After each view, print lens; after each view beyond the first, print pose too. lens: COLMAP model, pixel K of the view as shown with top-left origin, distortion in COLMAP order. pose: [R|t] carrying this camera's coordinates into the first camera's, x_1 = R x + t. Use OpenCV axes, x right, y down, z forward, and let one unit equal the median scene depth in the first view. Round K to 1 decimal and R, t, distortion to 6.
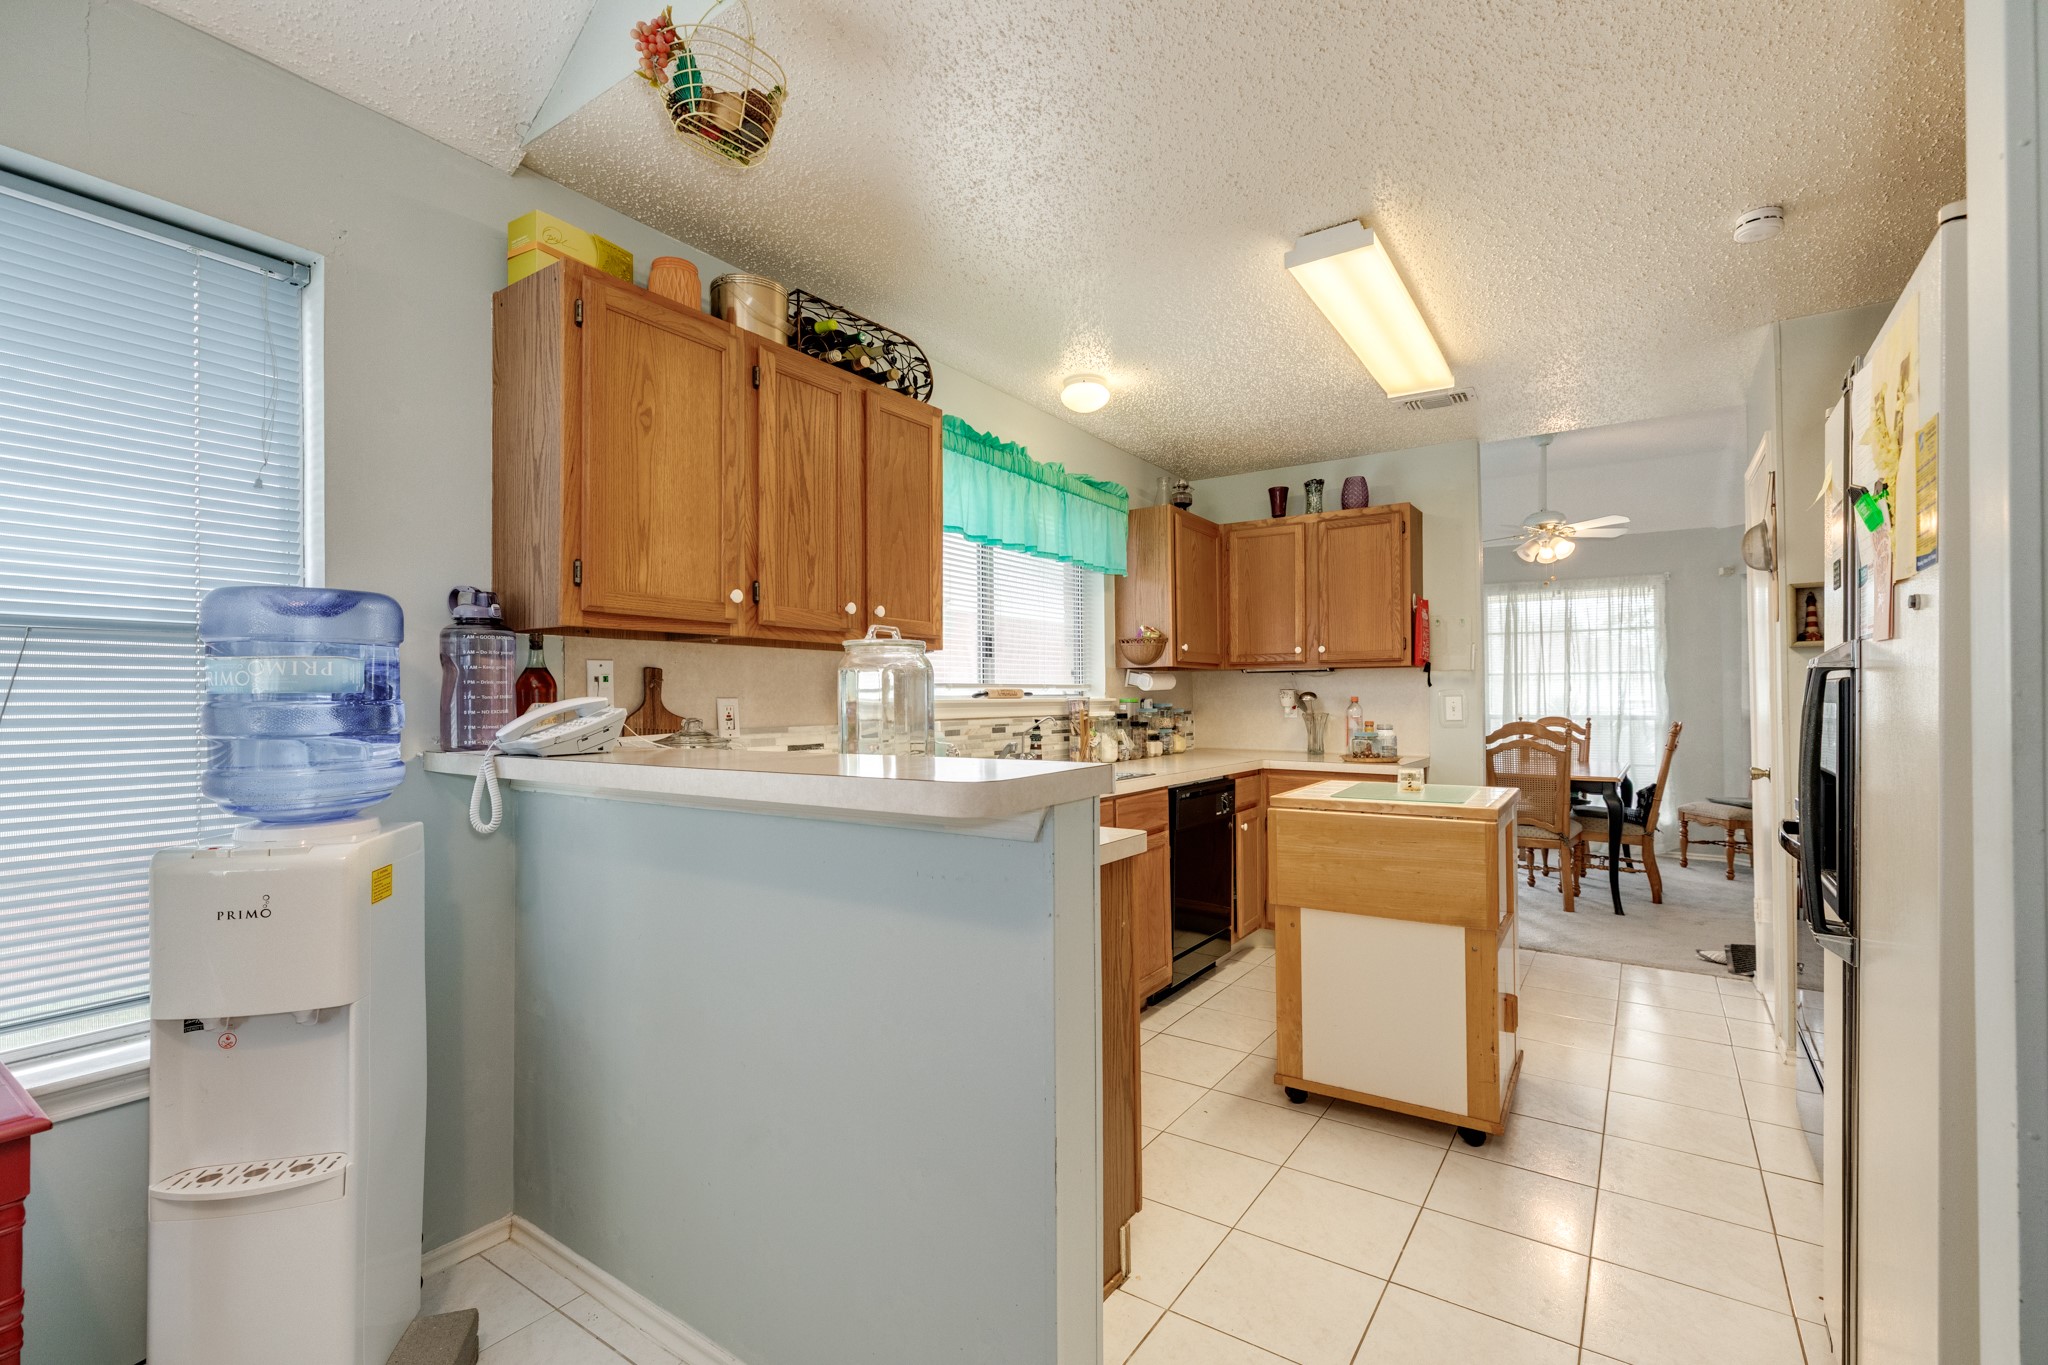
lens RADIAL K [[908.3, 0, 1019.3], [0, 908.3, 688.1], [0, 0, 1]] dist [0.003506, -0.000014]
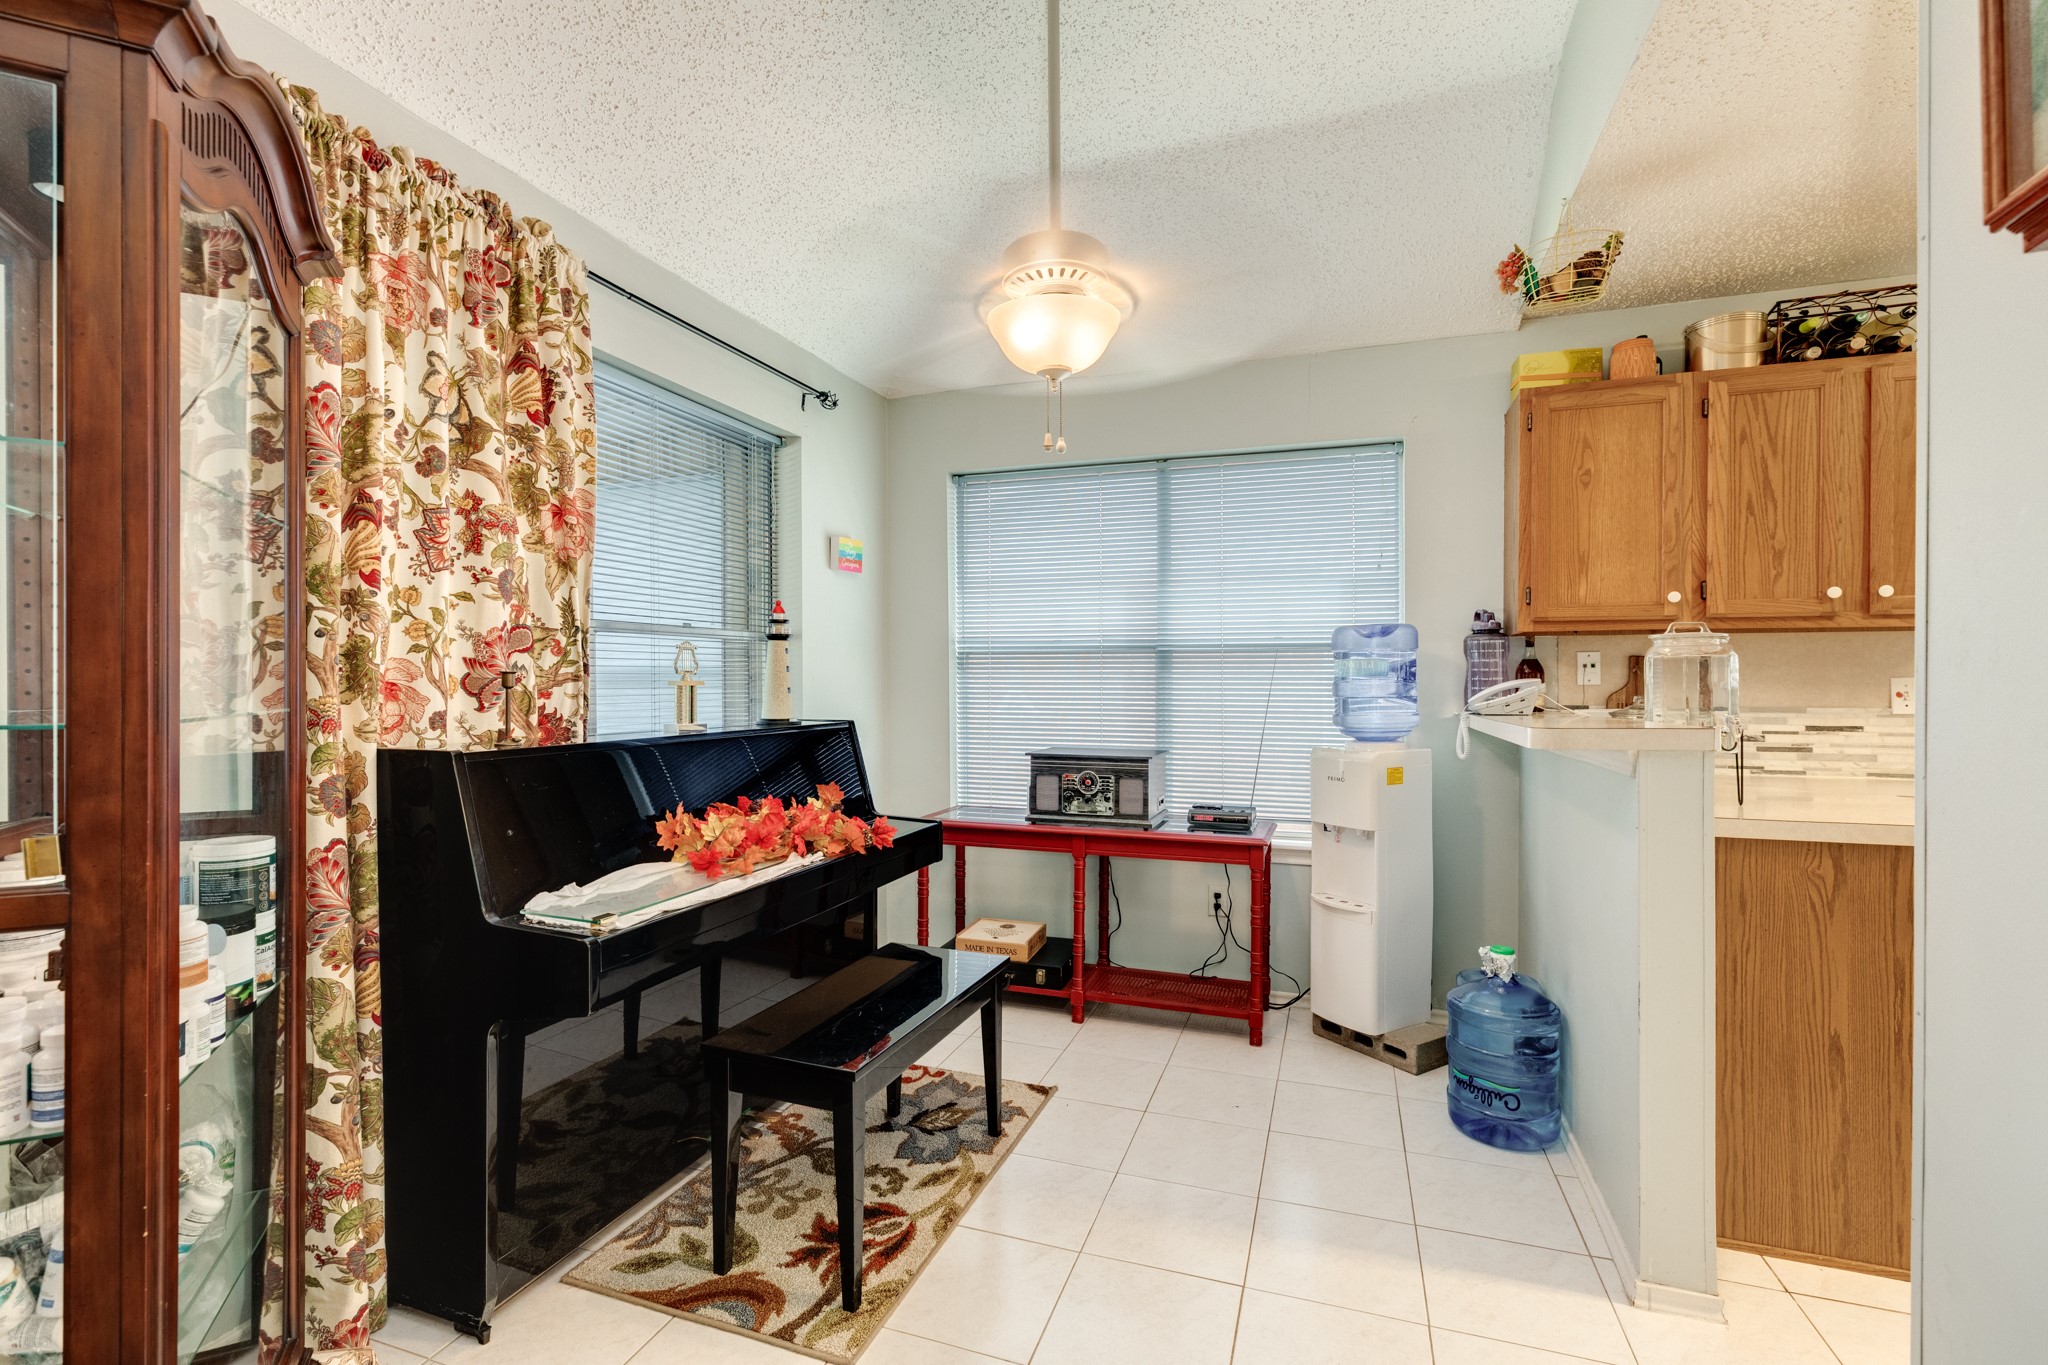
lens RADIAL K [[908.3, 0, 1026.0], [0, 908.3, 685.5], [0, 0, 1]] dist [0.003506, -0.000014]
pose [[0.265313, 0.005669, -0.964146, 0.426447], [0.007494, 0.999940, 0.007942, 0.001688], [0.964133, -0.009332, 0.265255, -0.116255]]
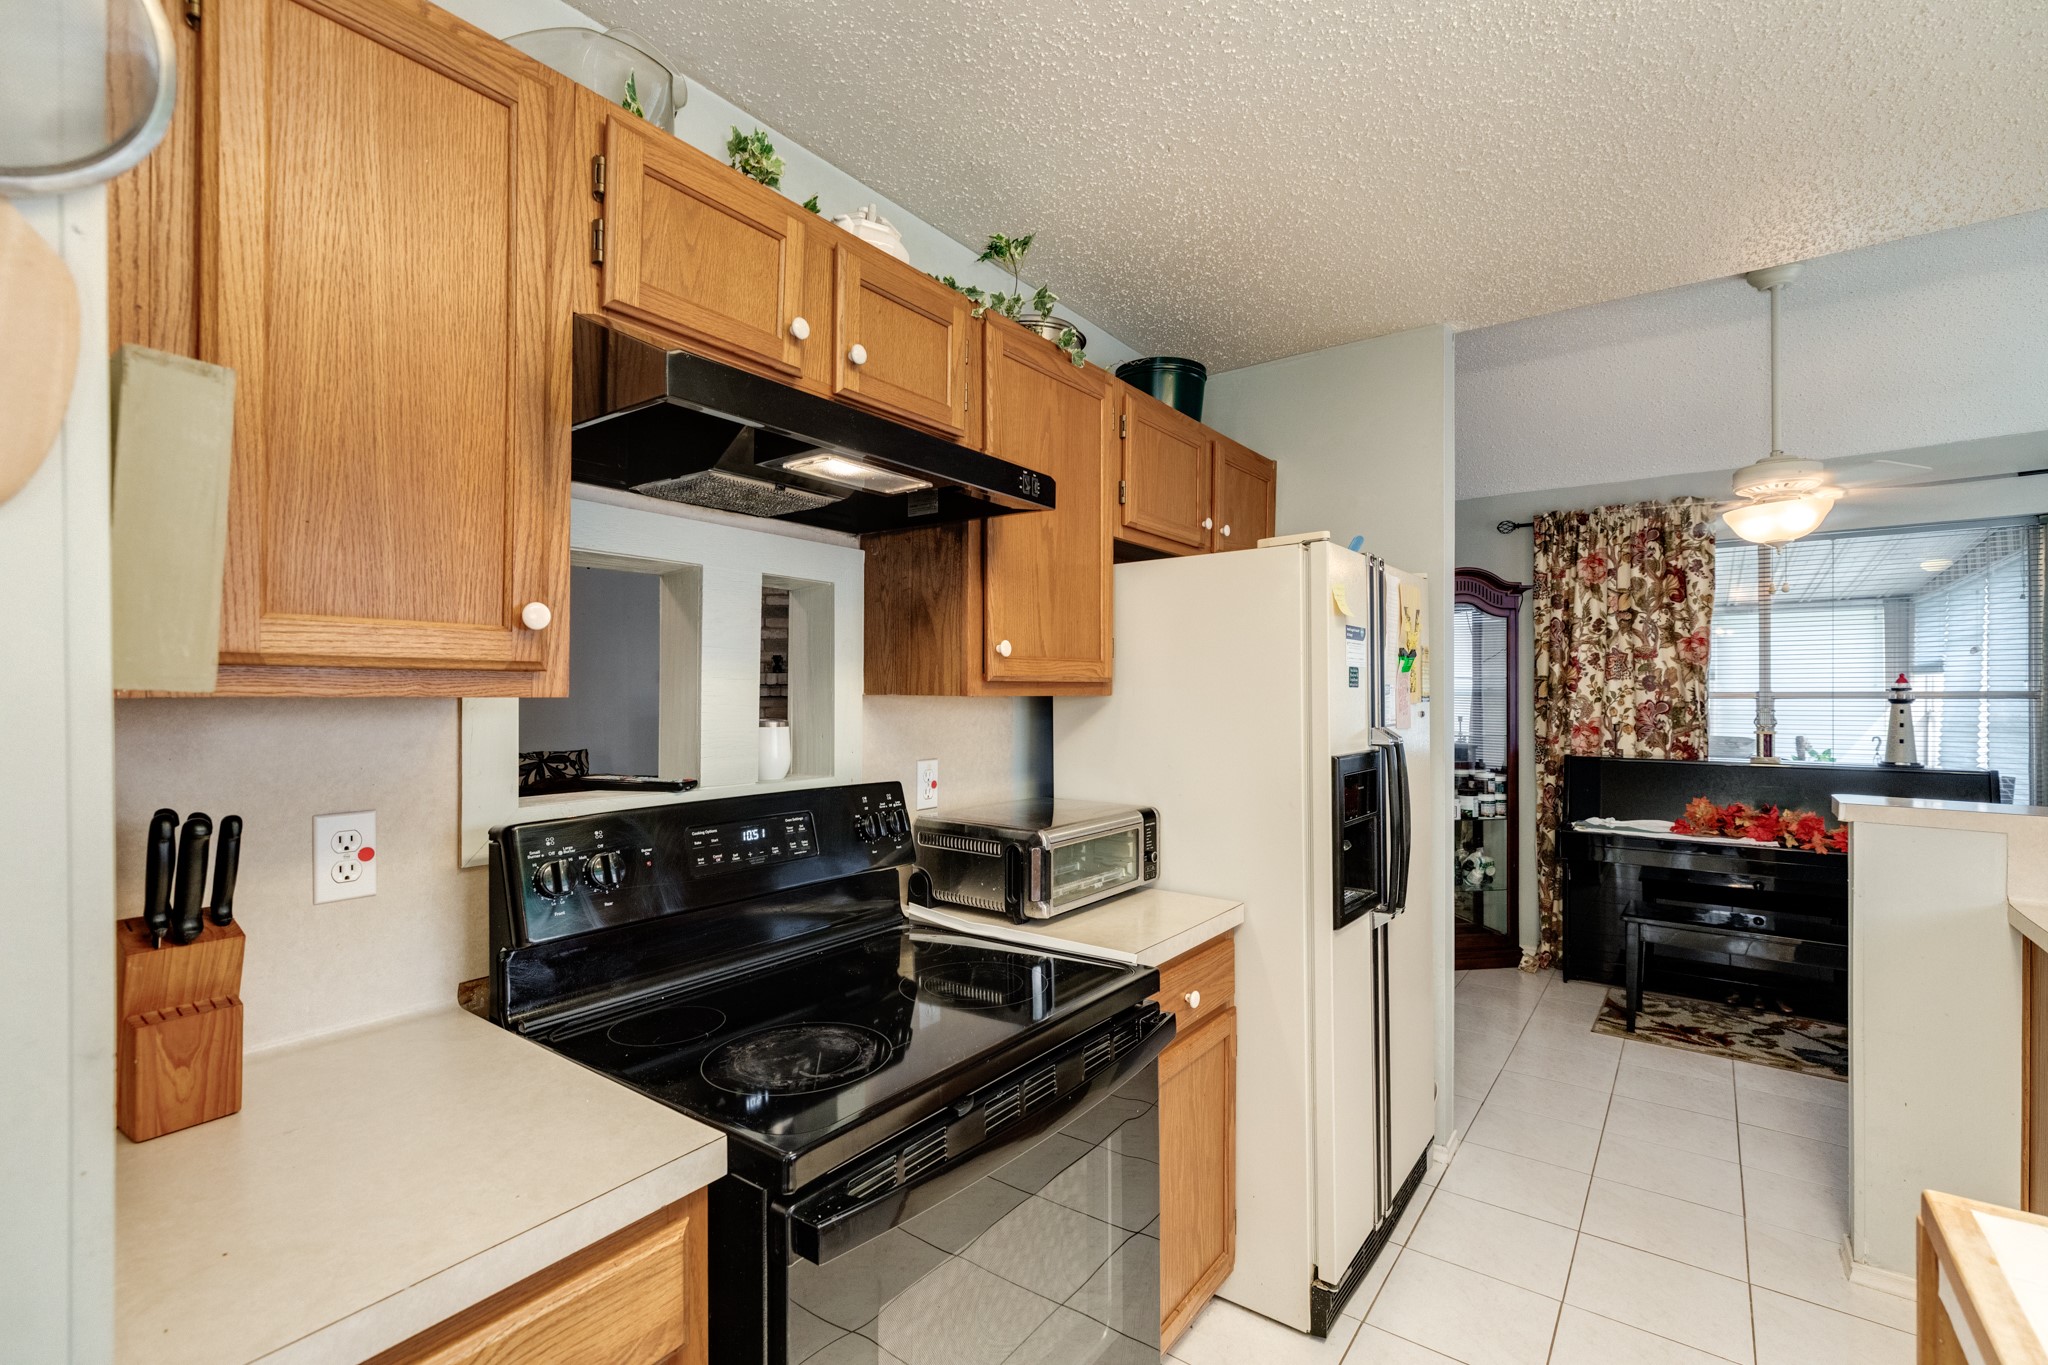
lens RADIAL K [[908.3, 0, 1021.4], [0, 908.3, 686.7], [0, 0, 1]] dist [0.003506, -0.000014]
pose [[-0.999405, -0.000732, 0.034493, 0.598279], [-0.001223, 0.999898, -0.014195, -0.038876], [-0.034479, -0.014229, -0.999304, 1.054655]]
